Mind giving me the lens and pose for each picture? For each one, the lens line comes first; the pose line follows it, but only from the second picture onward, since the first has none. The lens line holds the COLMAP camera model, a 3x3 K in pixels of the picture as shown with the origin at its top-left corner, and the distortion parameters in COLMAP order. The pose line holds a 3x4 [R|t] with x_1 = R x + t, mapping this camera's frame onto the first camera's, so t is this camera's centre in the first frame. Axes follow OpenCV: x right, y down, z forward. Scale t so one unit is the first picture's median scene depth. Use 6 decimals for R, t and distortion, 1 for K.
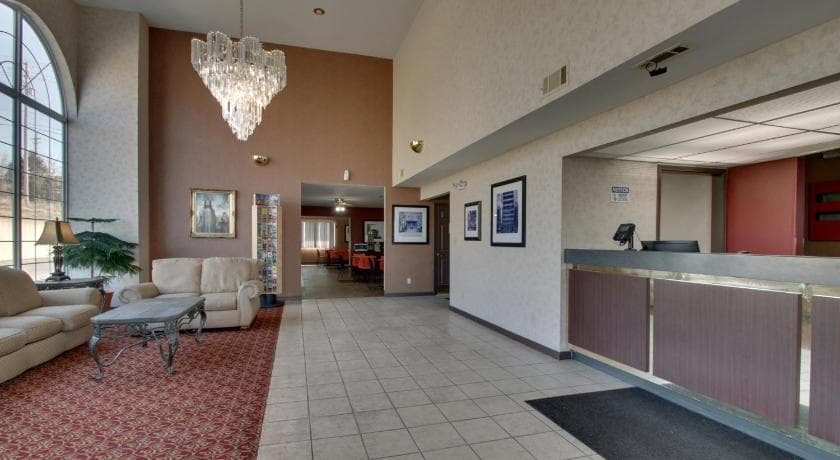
lens RADIAL K [[377.5, 0, 421.7], [0, 377.5, 248.0], [0, 0, 1]] dist [-0.012623, -0.000964]
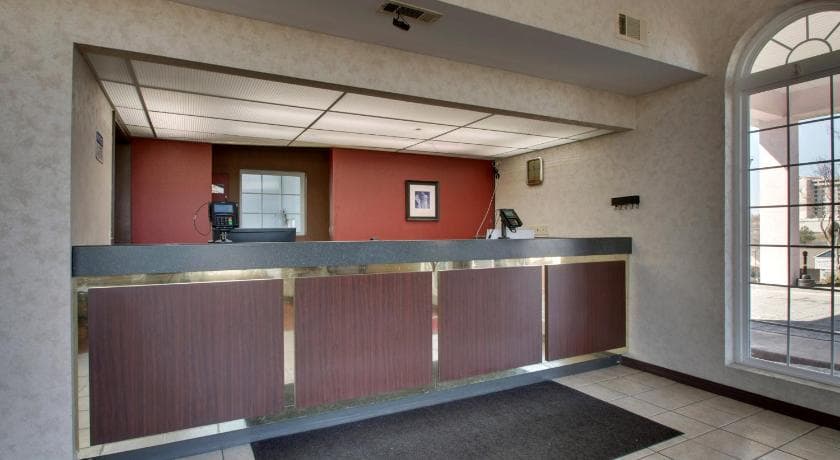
lens RADIAL K [[431.1, 0, 420.0], [0, 431.1, 230.0], [0, 0, 1]] dist [-0.020015, -0.001054]
pose [[-0.153145, 0.000141, 0.988204, -0.127902], [0.023057, 0.999728, 0.003431, -0.005612], [-0.987935, 0.023310, -0.153106, 0.437064]]
